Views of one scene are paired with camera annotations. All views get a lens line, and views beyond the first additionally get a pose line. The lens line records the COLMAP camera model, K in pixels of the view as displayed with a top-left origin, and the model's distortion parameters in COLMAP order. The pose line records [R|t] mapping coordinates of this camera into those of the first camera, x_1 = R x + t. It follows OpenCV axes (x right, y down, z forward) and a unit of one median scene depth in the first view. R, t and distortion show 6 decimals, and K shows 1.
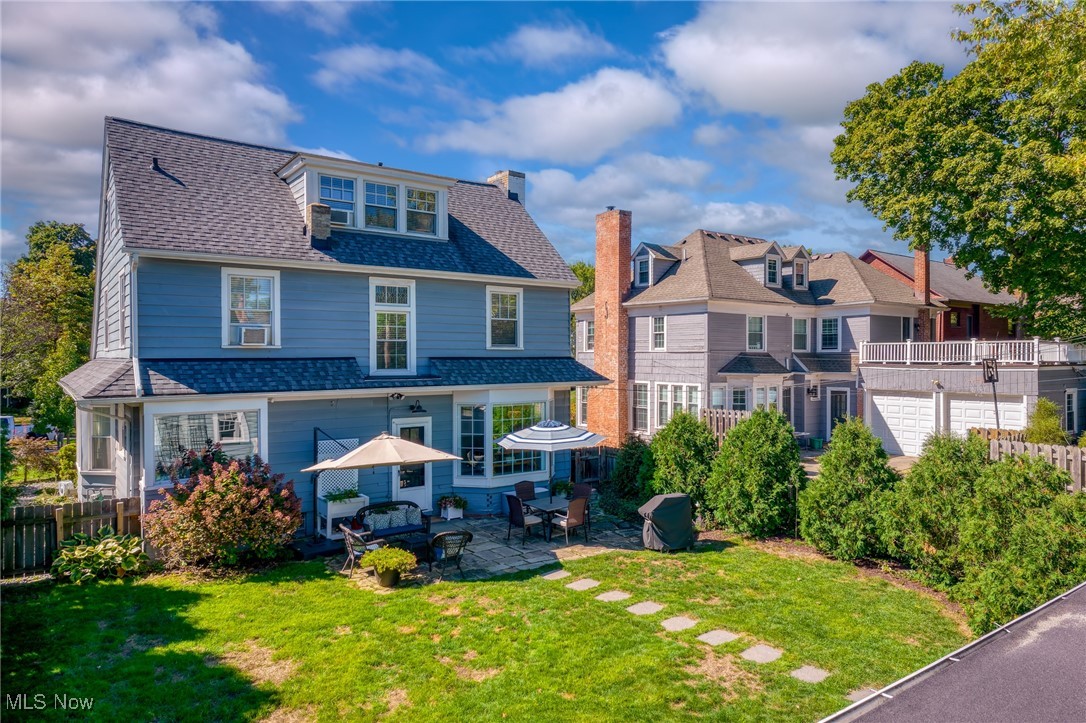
lens RADIAL K [[694.7, 0, 548.6], [0, 694.7, 363.9], [0, 0, 1]] dist [0.006360, -0.001457]
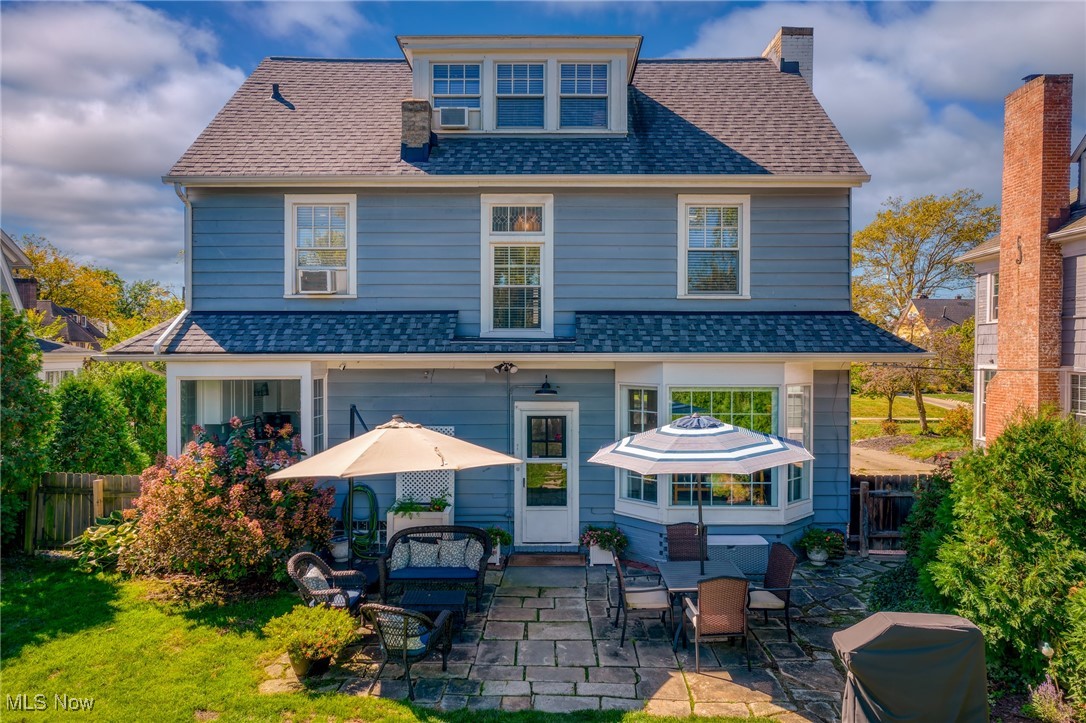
lens RADIAL K [[694.7, 0, 546.0], [0, 694.7, 362.7], [0, 0, 1]] dist [0.006360, -0.001457]
pose [[0.800399, 0.008674, -0.599404, 0.201870], [-0.009490, 0.999953, 0.001799, 0.039005], [0.599392, 0.004248, 0.800444, 0.469302]]
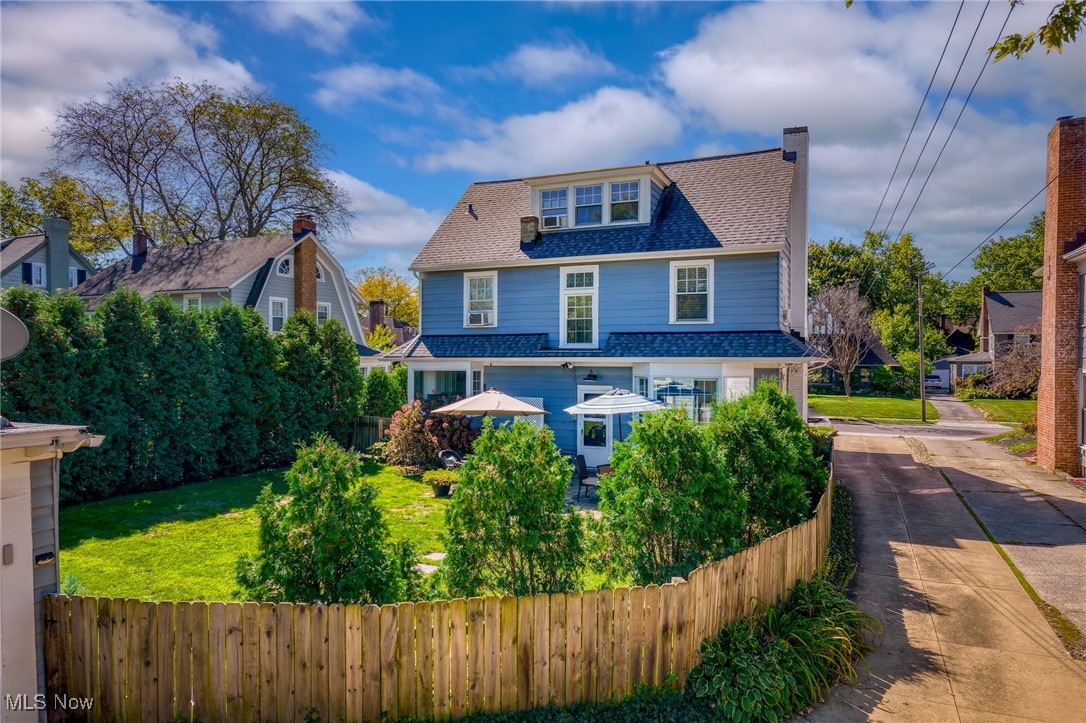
lens RADIAL K [[694.7, 0, 545.5], [0, 694.7, 363.7], [0, 0, 1]] dist [0.006360, -0.001457]
pose [[0.490190, 0.011064, -0.871545, 0.764419], [-0.012778, 0.999903, 0.005506, 0.036533], [0.871522, 0.008438, 0.490284, 0.368711]]
